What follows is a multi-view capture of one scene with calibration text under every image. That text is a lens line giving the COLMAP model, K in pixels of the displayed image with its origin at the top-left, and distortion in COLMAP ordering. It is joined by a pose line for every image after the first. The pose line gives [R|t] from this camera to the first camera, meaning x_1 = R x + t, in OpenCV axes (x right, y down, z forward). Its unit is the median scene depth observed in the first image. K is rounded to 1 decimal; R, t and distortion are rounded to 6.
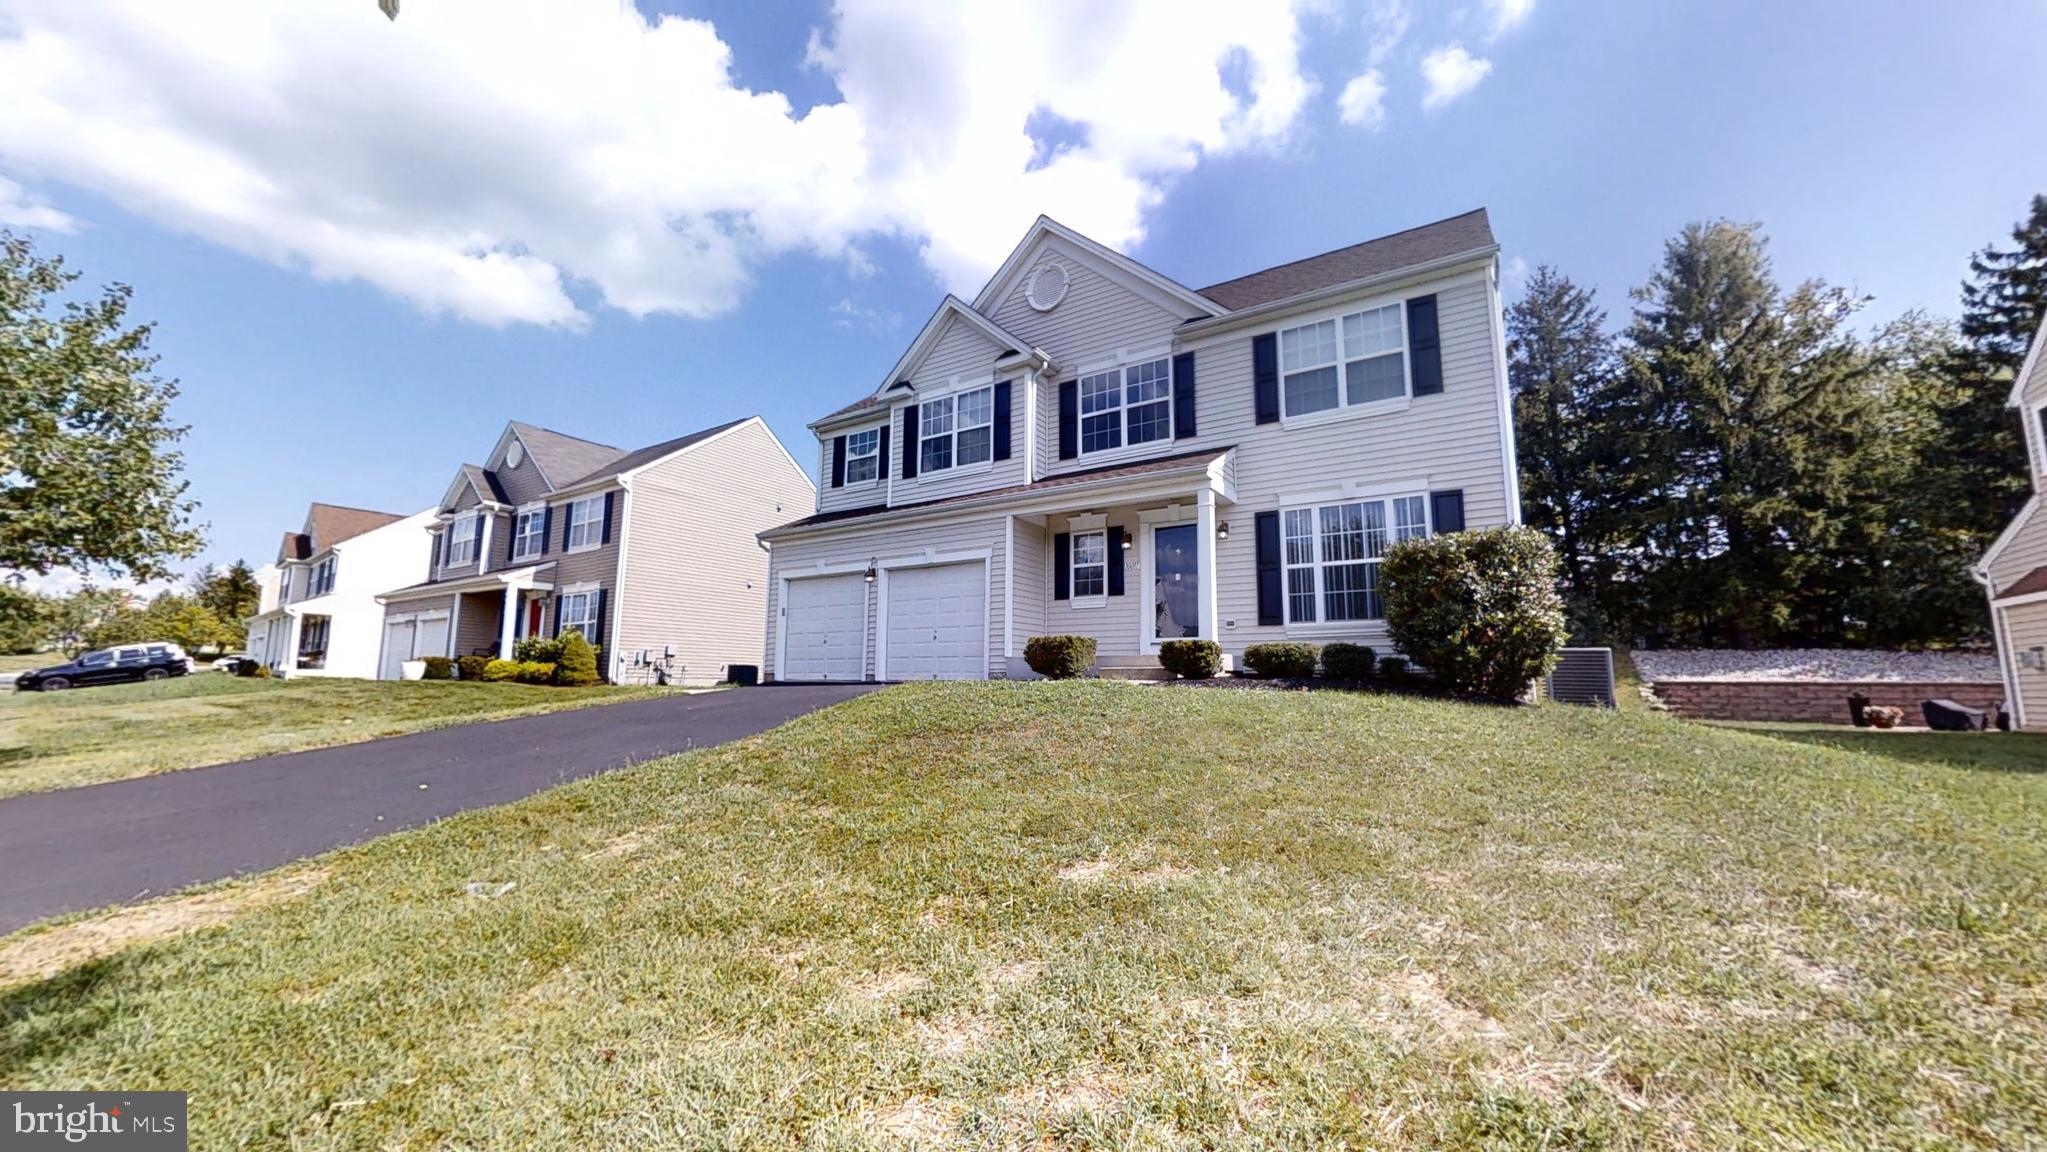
lens RADIAL K [[745.4, 0, 1030.7], [0, 745.4, 582.3], [0, 0, 1]] dist [-0.009738, 0.000273]
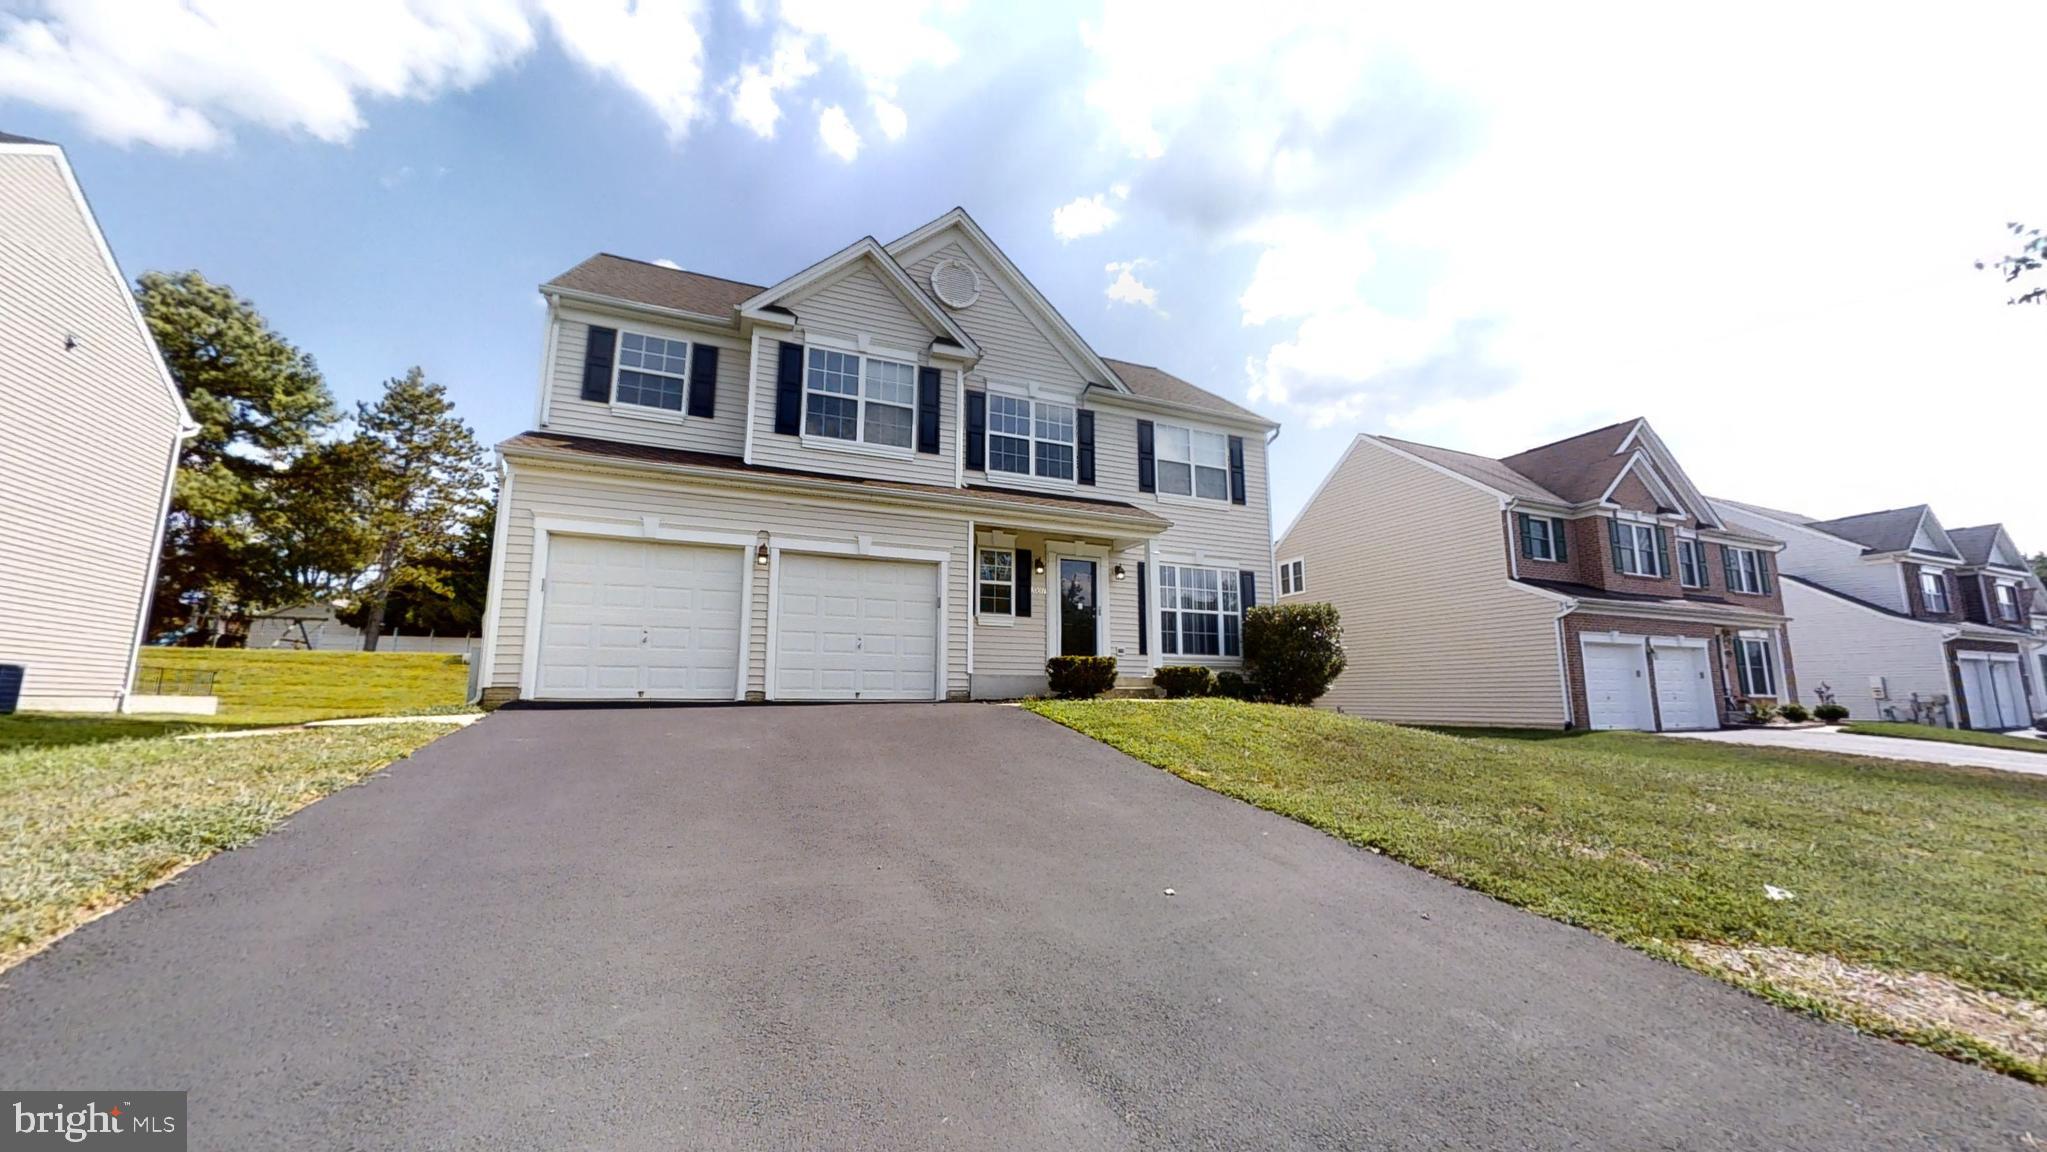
lens RADIAL K [[745.4, 0, 1021.0], [0, 745.4, 585.5], [0, 0, 1]] dist [-0.009738, 0.000273]
pose [[0.564055, 0.120429, 0.816908, -0.711385], [-0.110153, 0.991439, -0.070100, 0.046503], [-0.818357, -0.050445, 0.572492, 0.397447]]
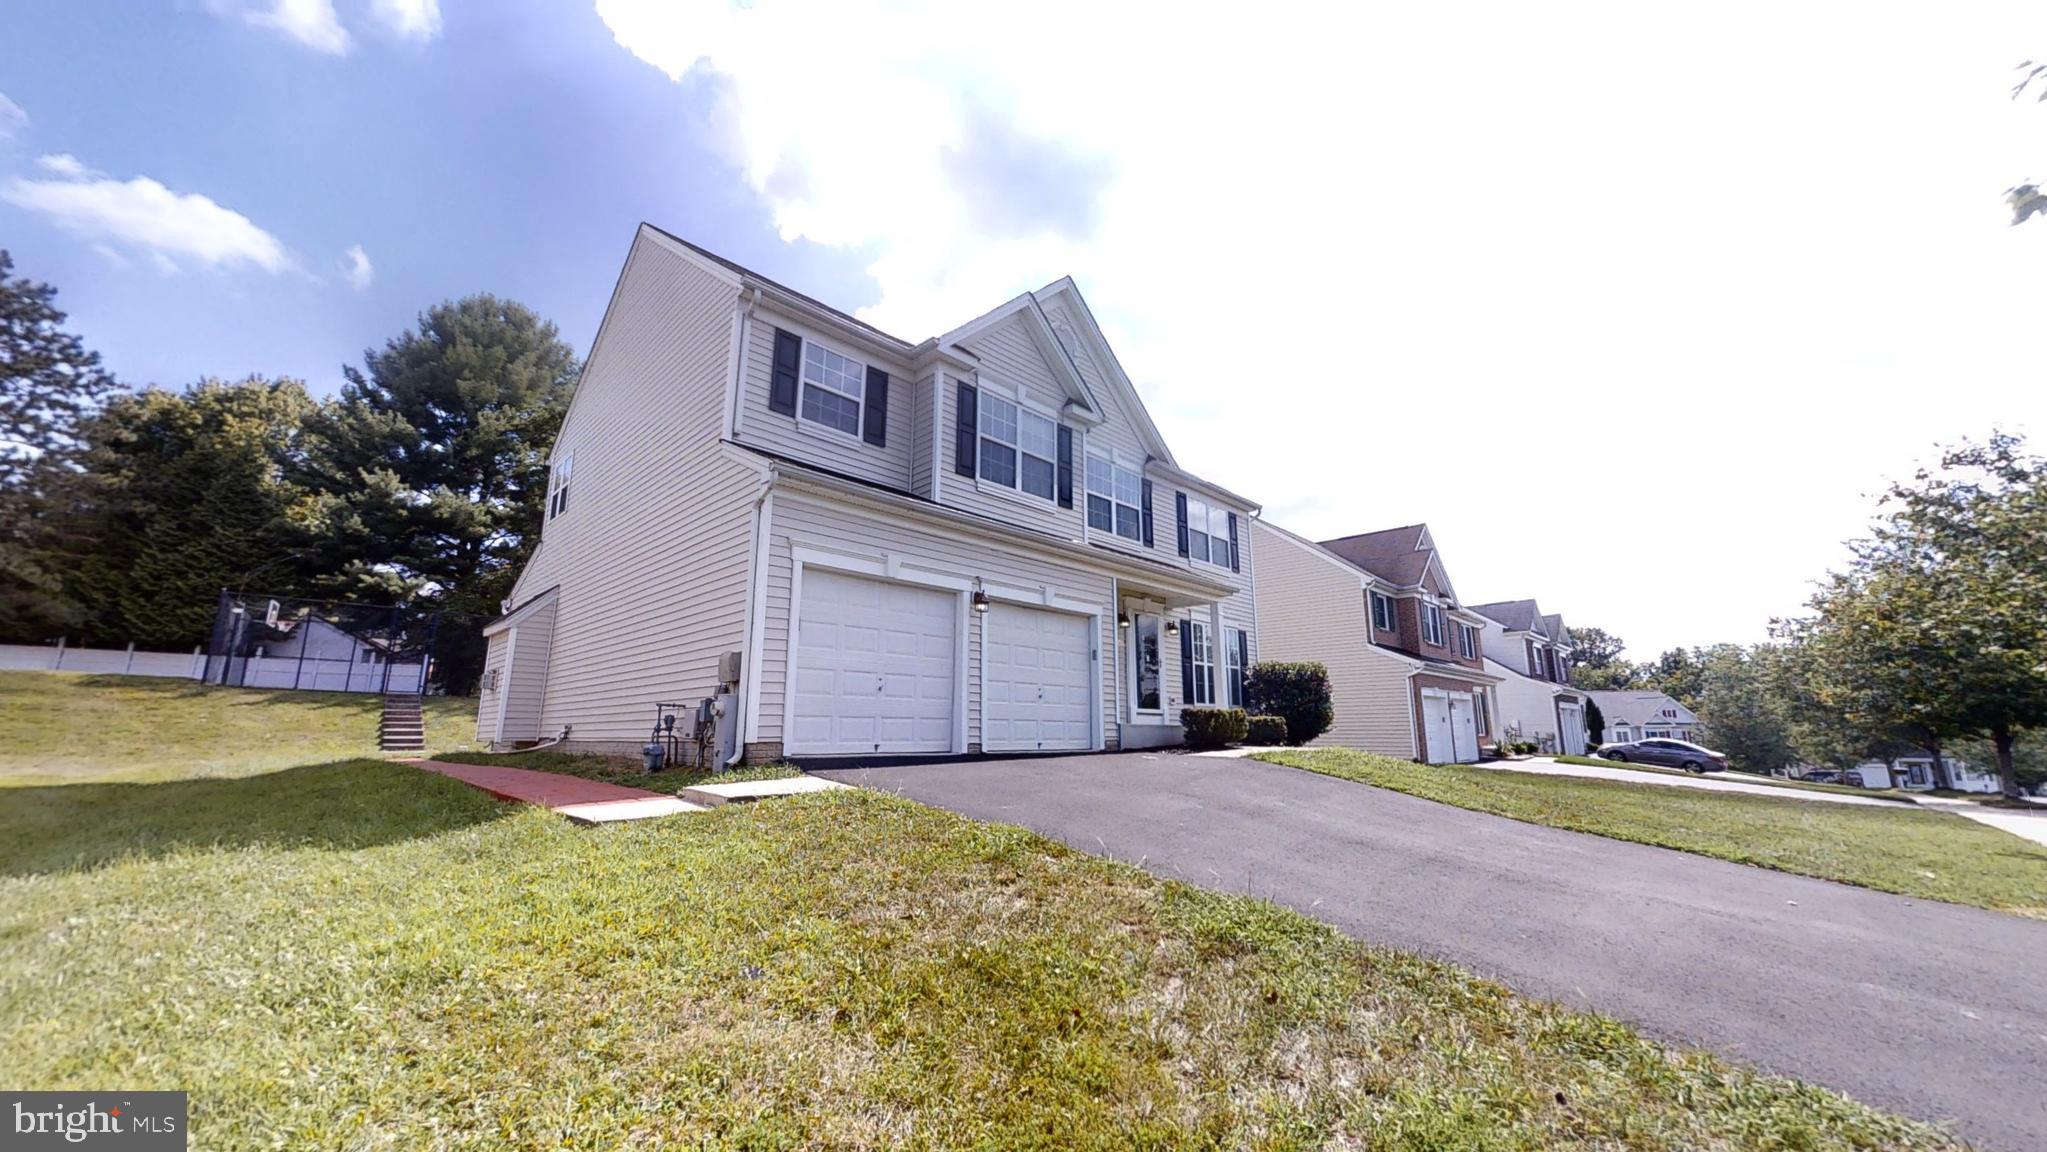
lens RADIAL K [[745.4, 0, 1029.4], [0, 745.4, 576.0], [0, 0, 1]] dist [-0.009738, 0.000273]
pose [[0.206601, 0.194871, 0.958823, -0.953089], [-0.132193, 0.976539, -0.169988, 0.086693], [-0.969454, -0.091630, 0.227515, 0.848888]]
